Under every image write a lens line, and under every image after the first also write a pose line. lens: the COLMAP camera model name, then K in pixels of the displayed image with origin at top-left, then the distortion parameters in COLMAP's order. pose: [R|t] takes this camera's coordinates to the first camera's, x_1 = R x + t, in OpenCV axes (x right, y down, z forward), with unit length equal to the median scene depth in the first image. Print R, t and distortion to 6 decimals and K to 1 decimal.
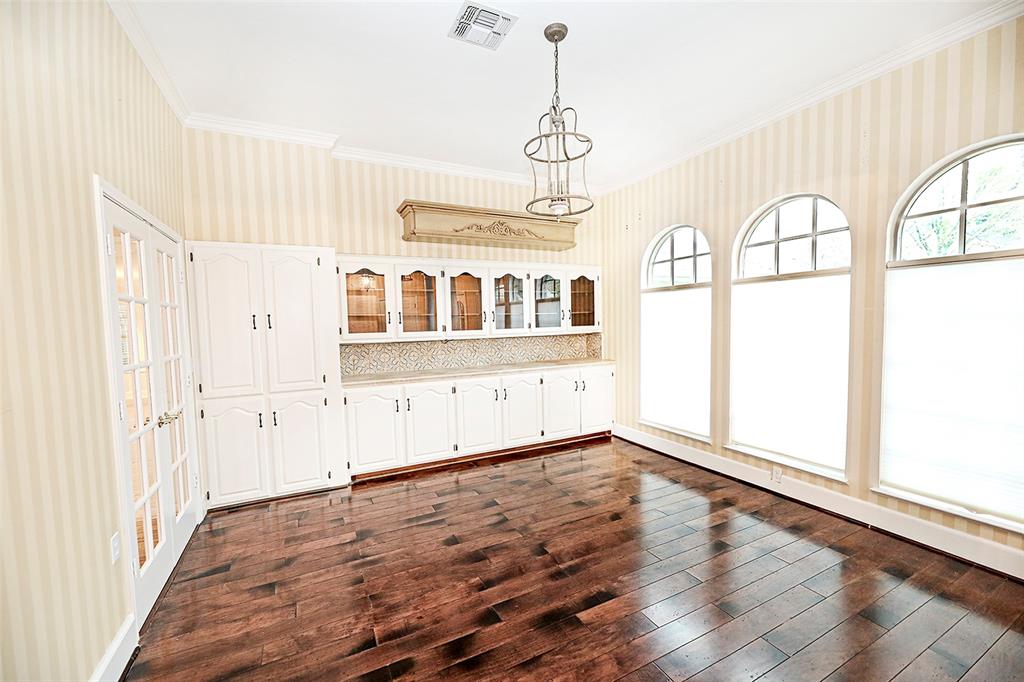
lens RADIAL K [[414.1, 0, 509.9], [0, 414.1, 342.1], [0, 0, 1]] dist [-0.002604, -0.000391]
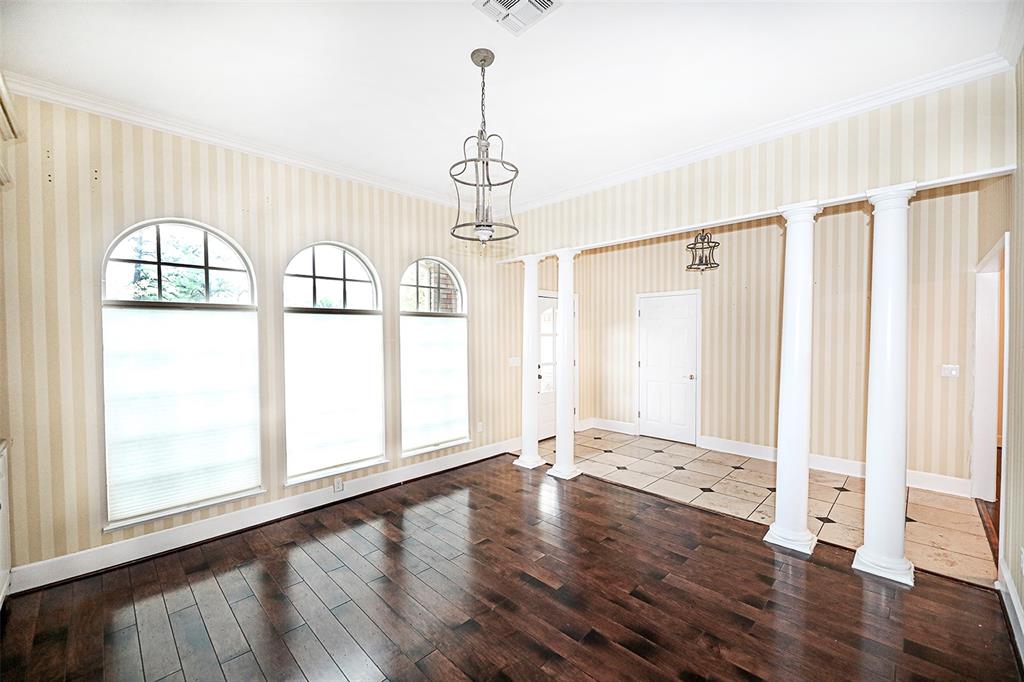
lens RADIAL K [[414.1, 0, 509.9], [0, 414.1, 342.1], [0, 0, 1]] dist [-0.002604, -0.000391]
pose [[-0.324002, 0.004967, 0.946043, -0.556252], [0.061560, 0.997978, 0.015843, -0.055840], [-0.944051, 0.063372, -0.323653, 0.864615]]
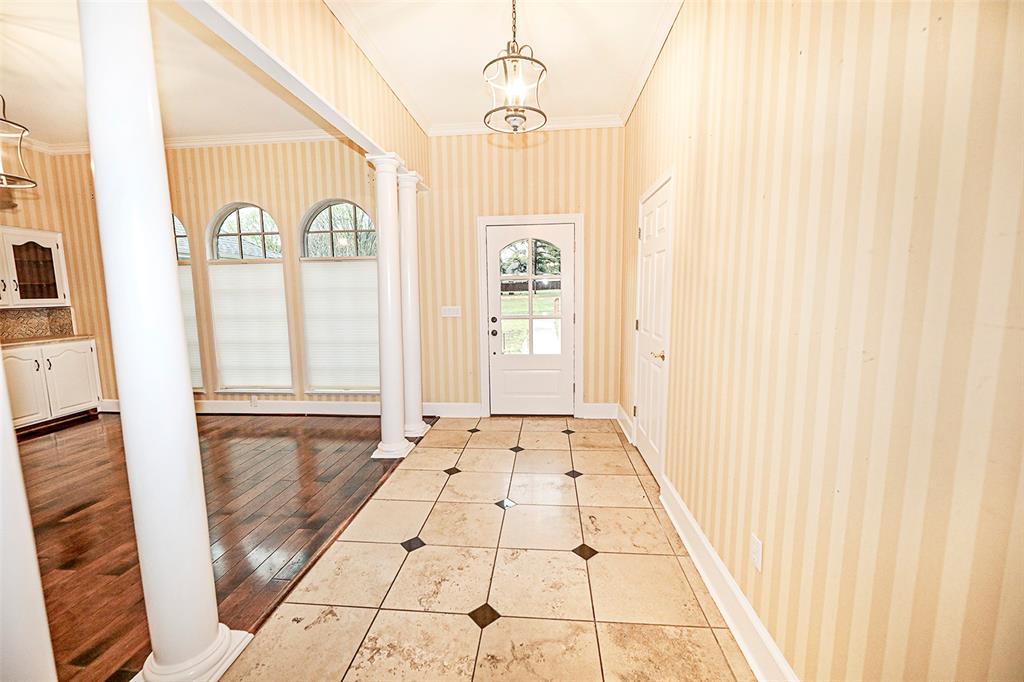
lens RADIAL K [[414.1, 0, 509.9], [0, 414.1, 342.1], [0, 0, 1]] dist [-0.002604, -0.000391]
pose [[0.522141, -0.087192, 0.848390, -0.082000], [0.046712, 0.996191, 0.073633, 0.052335], [-0.851579, 0.001183, 0.524225, -0.475972]]
